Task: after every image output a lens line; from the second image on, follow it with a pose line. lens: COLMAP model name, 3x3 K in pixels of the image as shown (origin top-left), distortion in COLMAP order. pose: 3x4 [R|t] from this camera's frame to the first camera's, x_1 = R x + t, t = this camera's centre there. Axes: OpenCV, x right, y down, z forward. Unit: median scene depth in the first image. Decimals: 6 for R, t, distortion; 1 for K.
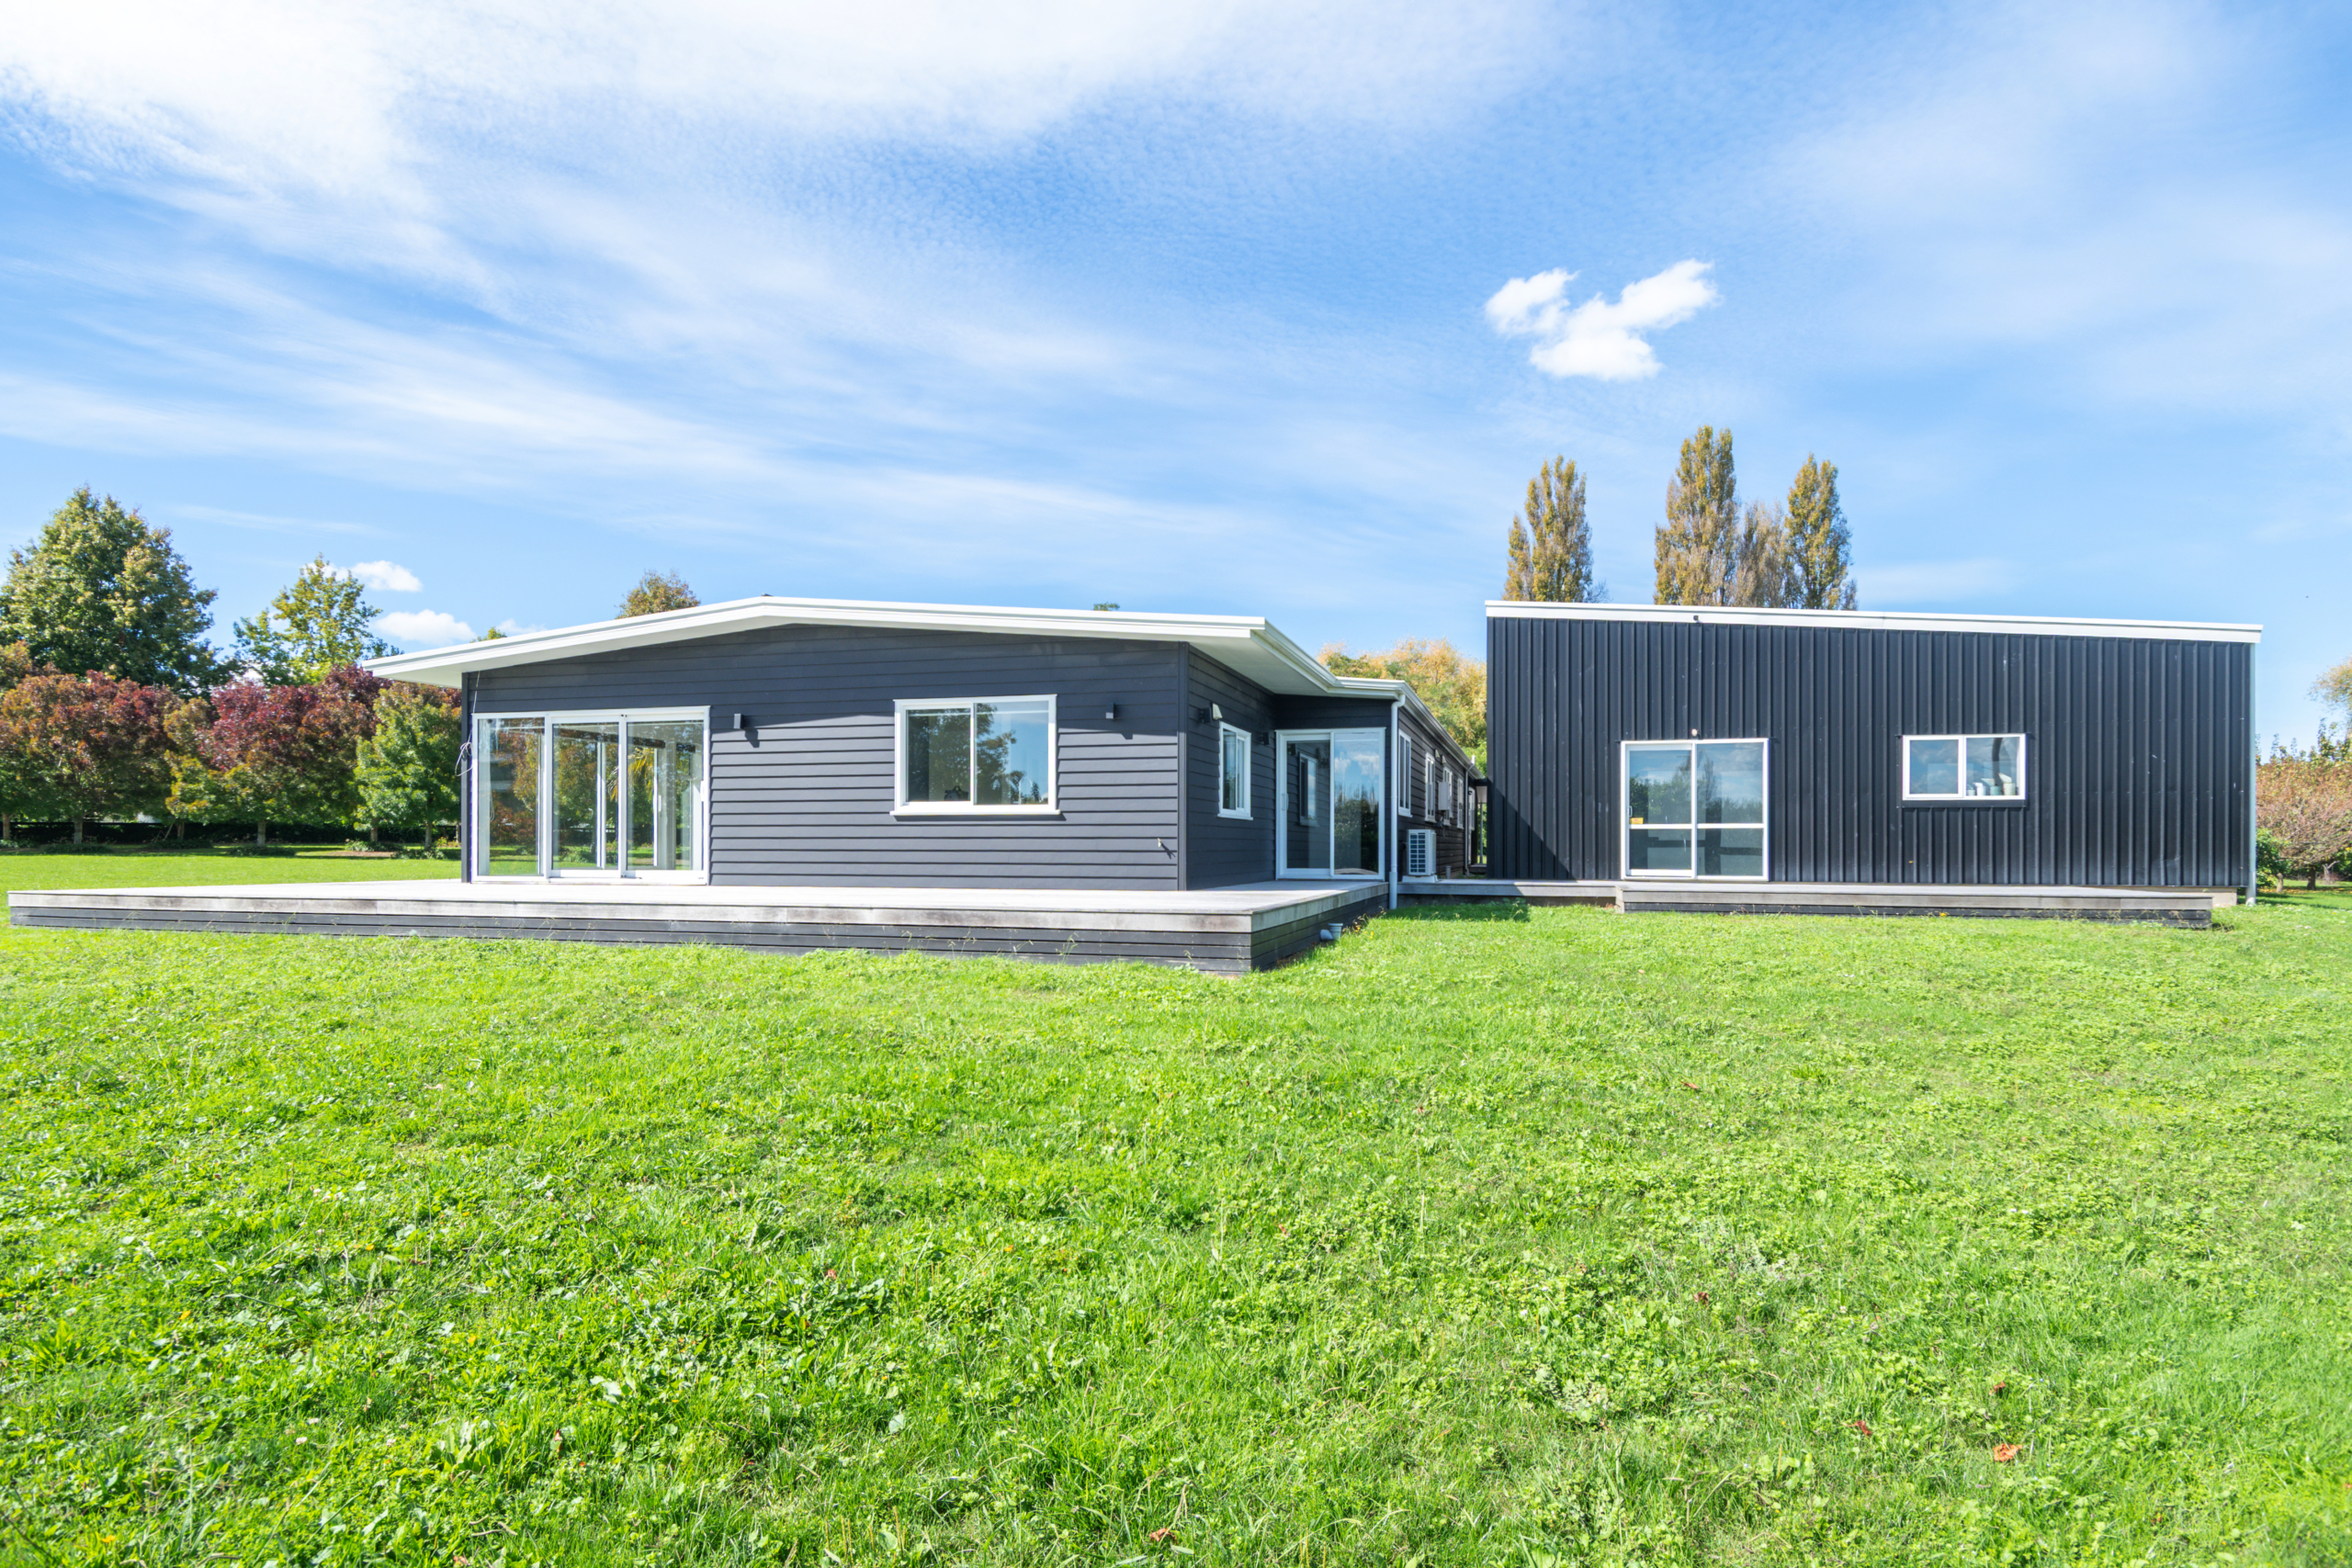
lens RADIAL K [[1287.6, 0, 1174.6], [0, 1287.6, 850.3], [0, 0, 1]] dist [0.020055, -0.050878]
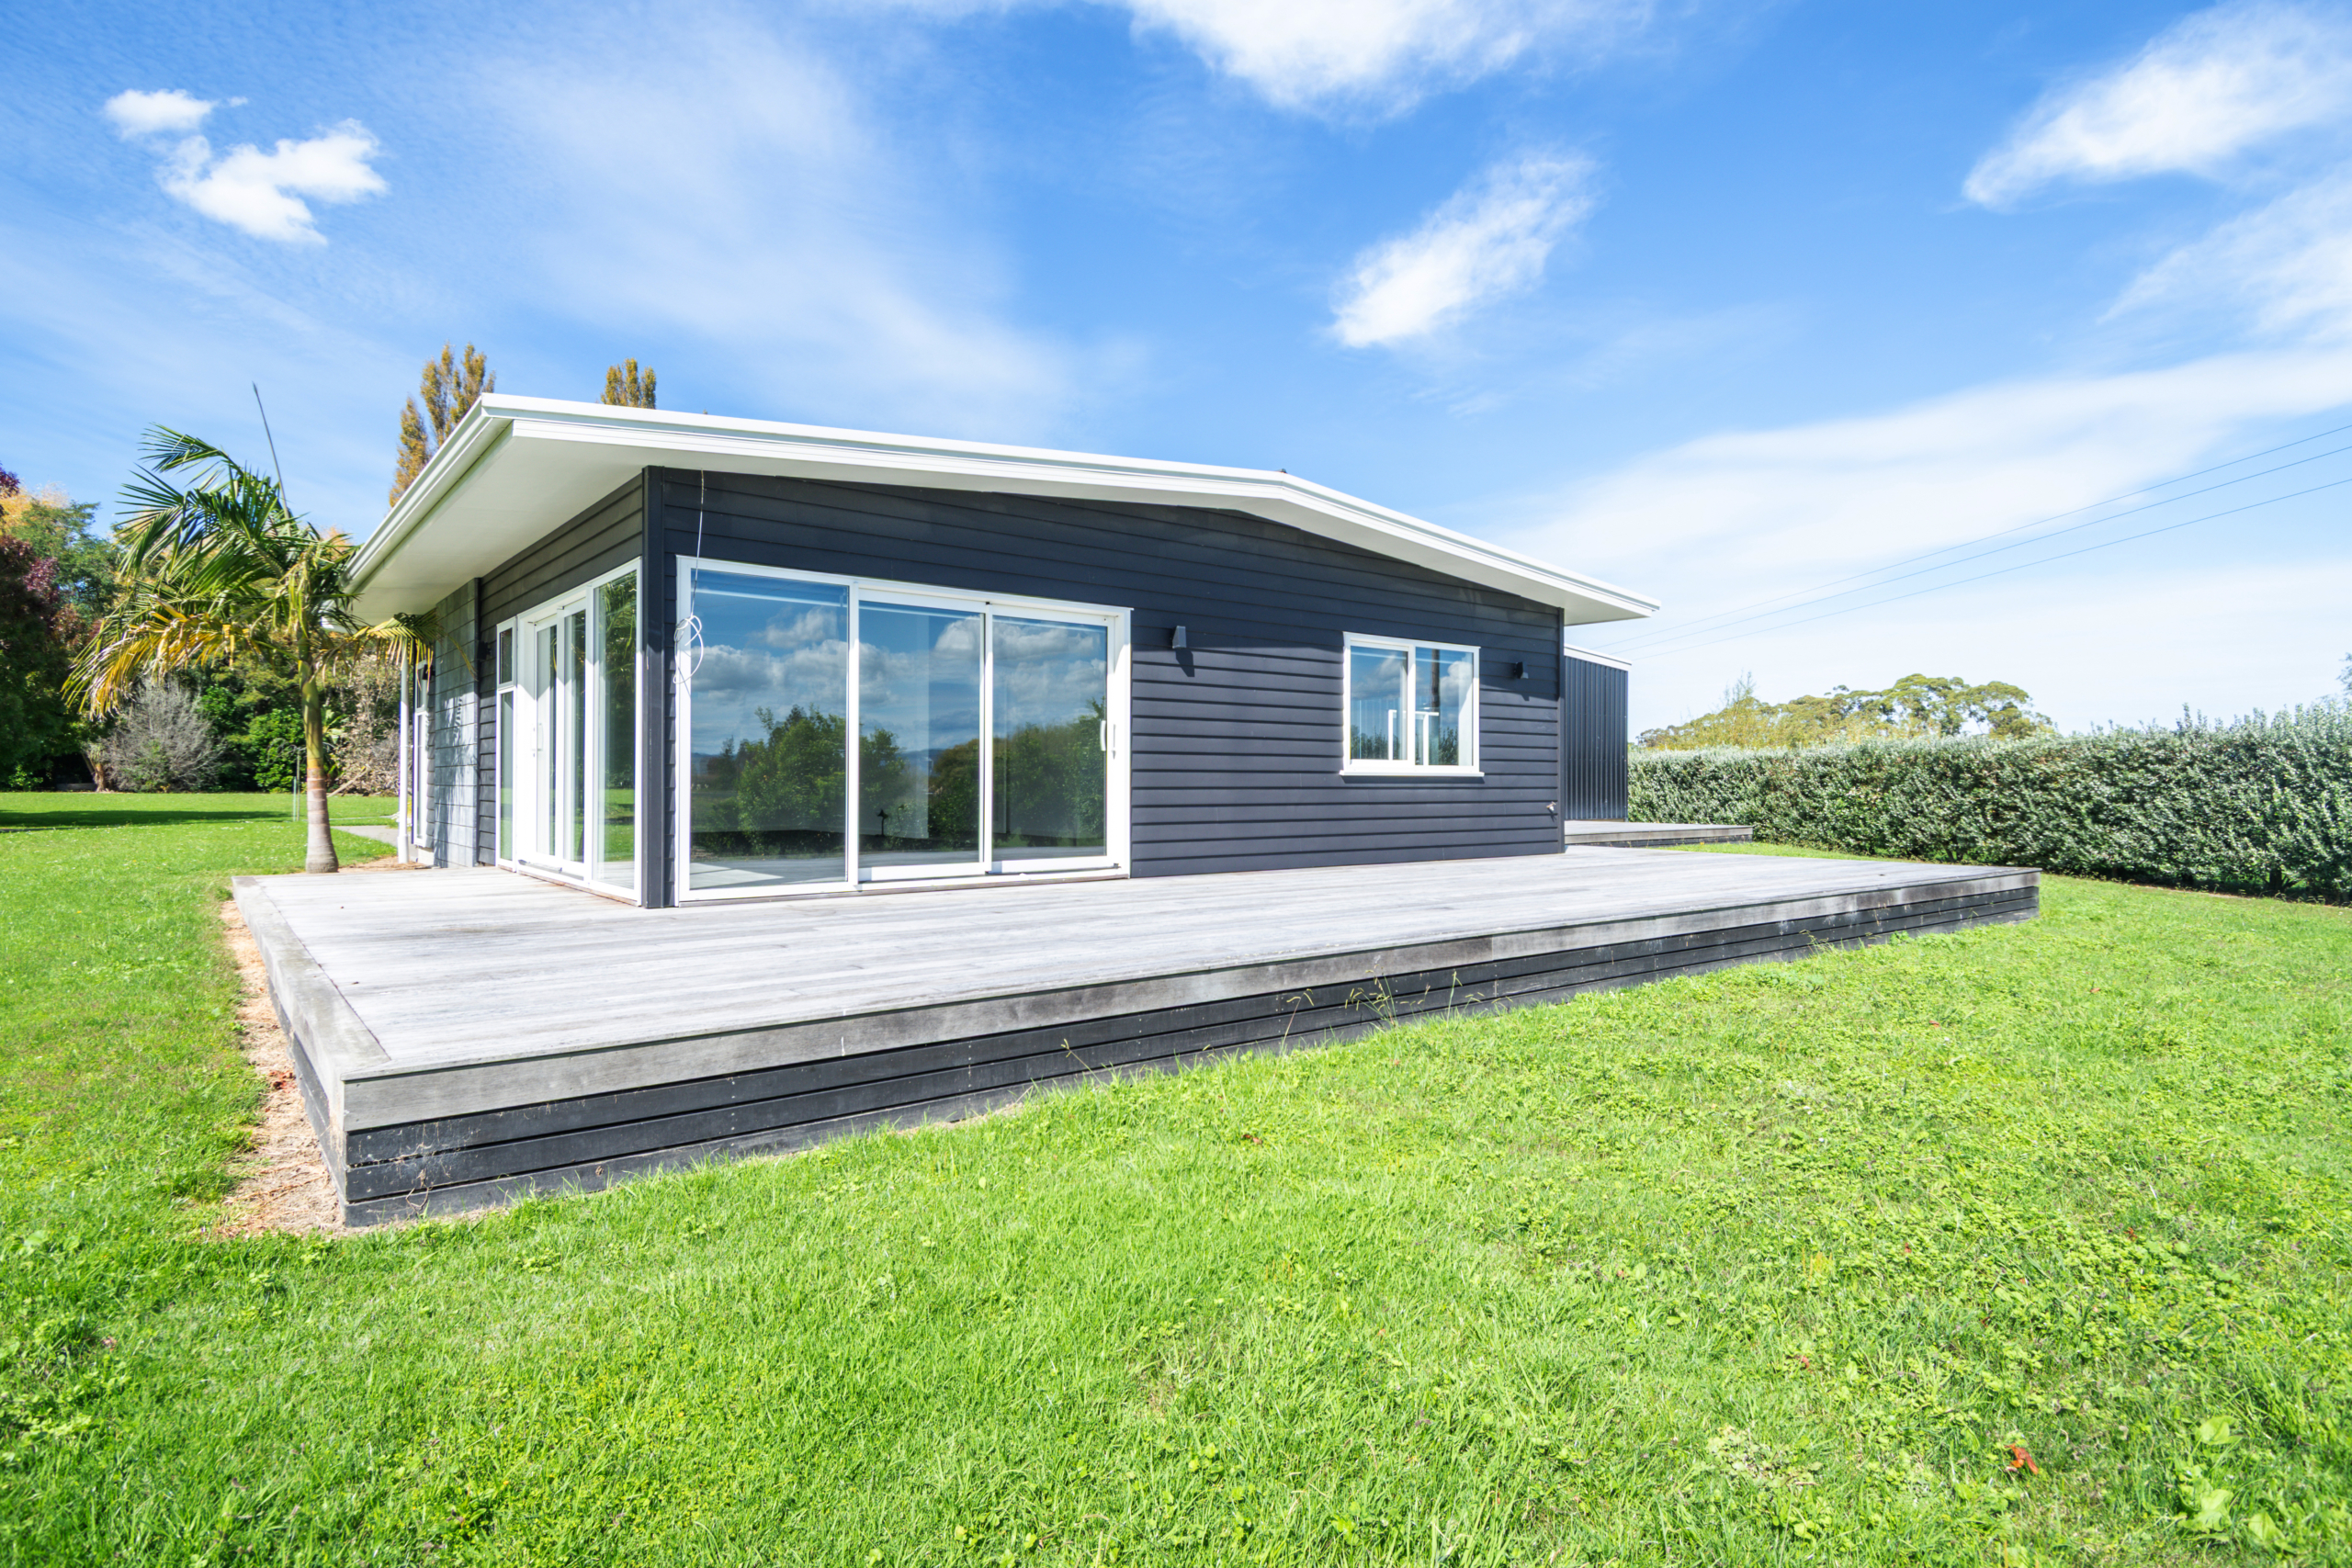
lens RADIAL K [[1259.8, 0, 1176.0], [0, 1259.8, 784.0], [0, 0, 1]] dist [0.045609, -0.046791]
pose [[0.574953, -0.000232, 0.818187, -0.888717], [-0.001151, 0.999999, 0.001092, -0.021816], [-0.818186, -0.001570, 0.574952, 0.611128]]
